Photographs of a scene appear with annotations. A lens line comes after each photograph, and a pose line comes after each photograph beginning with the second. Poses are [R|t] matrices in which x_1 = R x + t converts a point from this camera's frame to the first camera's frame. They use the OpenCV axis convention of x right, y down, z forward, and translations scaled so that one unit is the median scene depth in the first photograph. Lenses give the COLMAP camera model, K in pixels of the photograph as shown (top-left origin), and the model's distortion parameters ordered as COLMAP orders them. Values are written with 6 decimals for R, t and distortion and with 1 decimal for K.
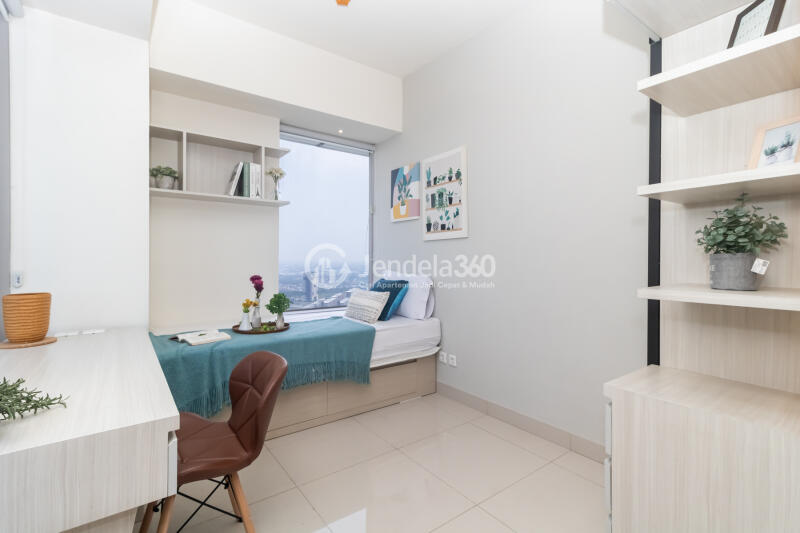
lens RADIAL K [[370.5, 0, 400.0], [0, 370.5, 266.5], [0, 0, 1]] dist [0.024071, -0.000195]
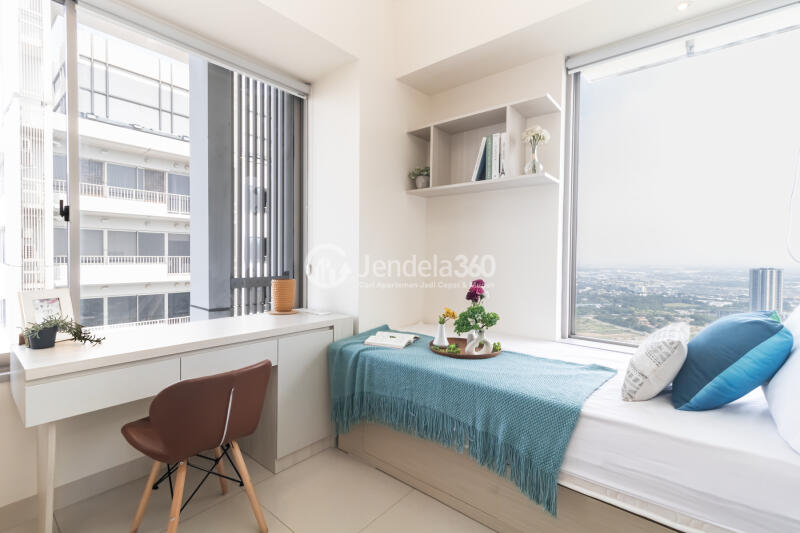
lens RADIAL K [[370.5, 0, 400.0], [0, 370.5, 266.5], [0, 0, 1]] dist [0.024071, -0.000195]
pose [[0.235316, 0.028895, -0.971489, 0.324927], [-0.036919, 0.999102, 0.020774, -0.012568], [0.971217, 0.030978, 0.236172, 0.654487]]
